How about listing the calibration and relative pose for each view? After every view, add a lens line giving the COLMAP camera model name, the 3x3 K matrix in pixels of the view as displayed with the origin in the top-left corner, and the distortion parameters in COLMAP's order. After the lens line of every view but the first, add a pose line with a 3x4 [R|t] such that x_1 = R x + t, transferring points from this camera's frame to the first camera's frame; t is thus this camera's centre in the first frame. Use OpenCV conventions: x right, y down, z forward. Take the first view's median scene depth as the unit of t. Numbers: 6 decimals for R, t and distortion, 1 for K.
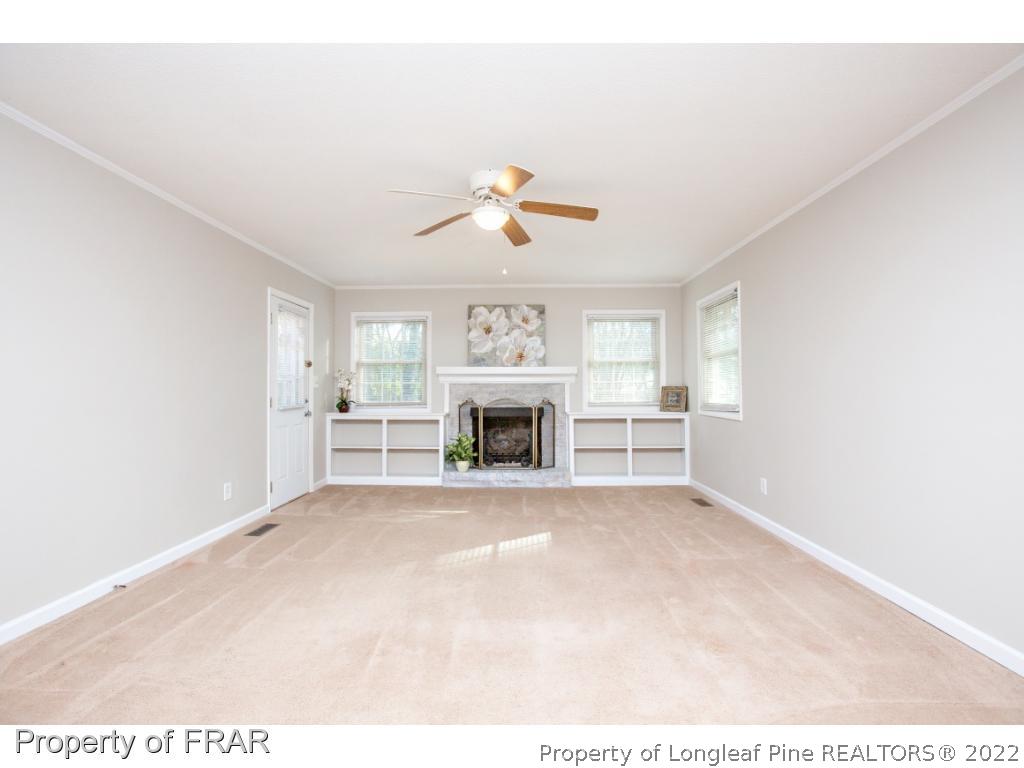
lens RADIAL K [[477.5, 0, 512.0], [0, 477.5, 384.0], [0, 0, 1]] dist [-0.076856, 0.000212]
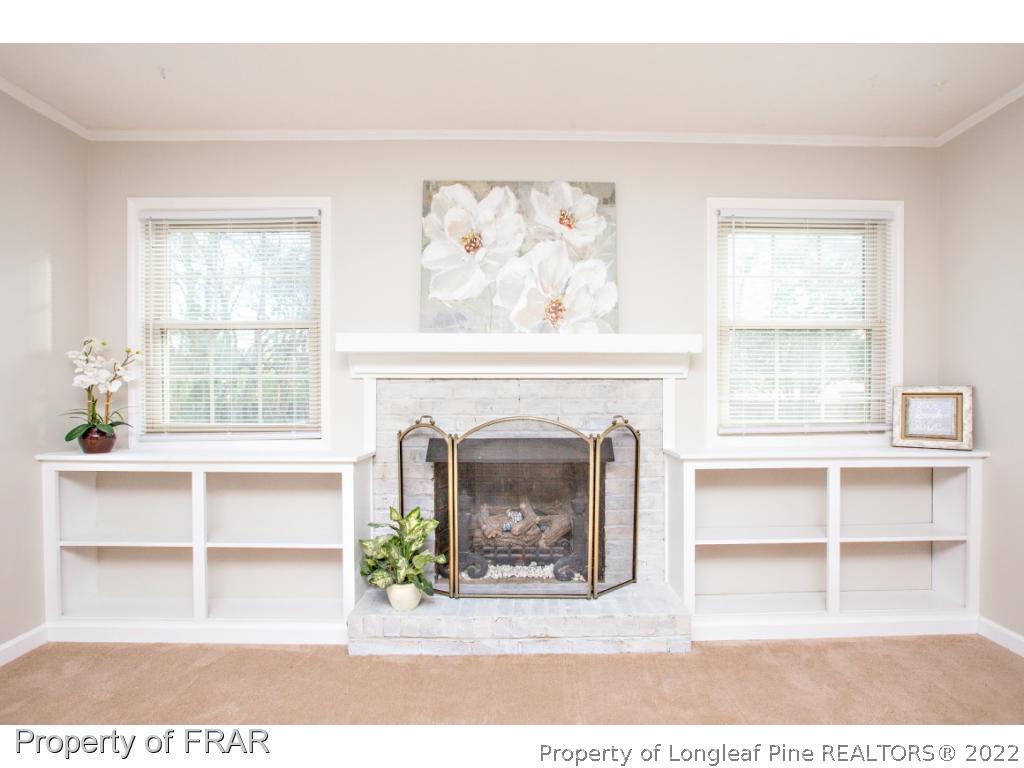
lens RADIAL K [[487.5, 0, 523.2], [0, 487.5, 414.5], [0, 0, 1]] dist [-0.043655, 0.012008]
pose [[0.999783, 0.001429, 0.020769, -0.016809], [-0.001996, 0.999625, 0.027309, 0.018124], [-0.020722, -0.027344, 0.999411, 0.596135]]
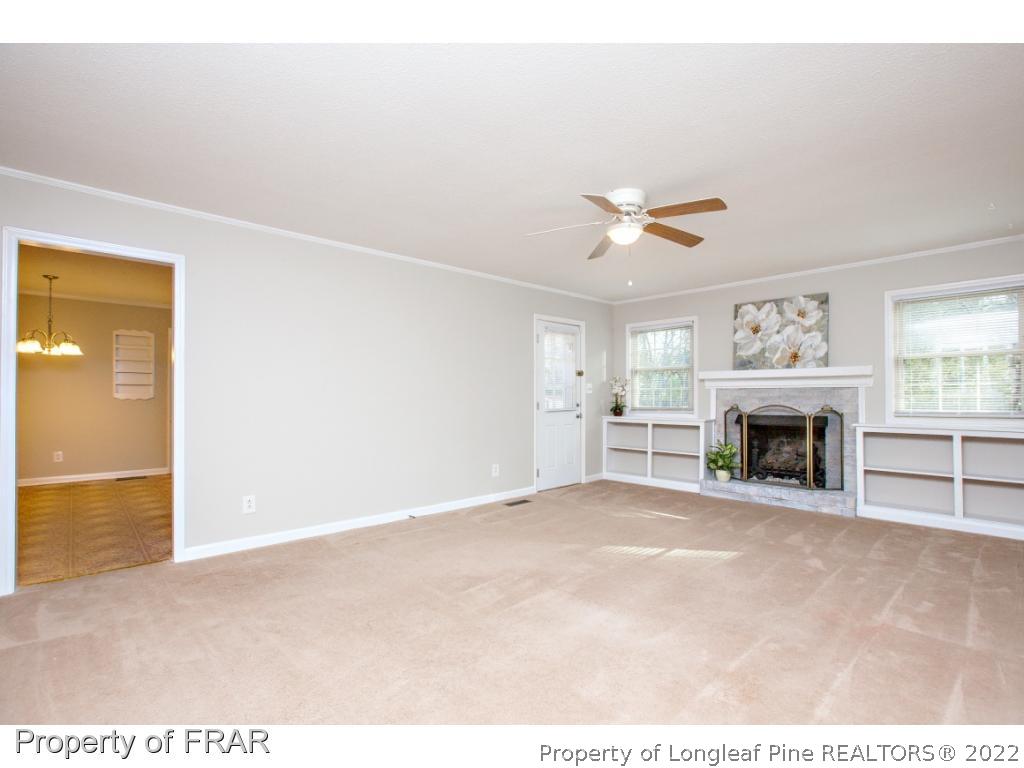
lens RADIAL K [[486.0, 0, 515.8], [0, 486.0, 391.9], [0, 0, 1]] dist [-0.030455, 0.000589]
pose [[0.697400, -0.004883, -0.716665, 0.288164], [0.008968, 0.999958, 0.001913, -0.000067], [0.716626, -0.007761, 0.697415, 0.032792]]
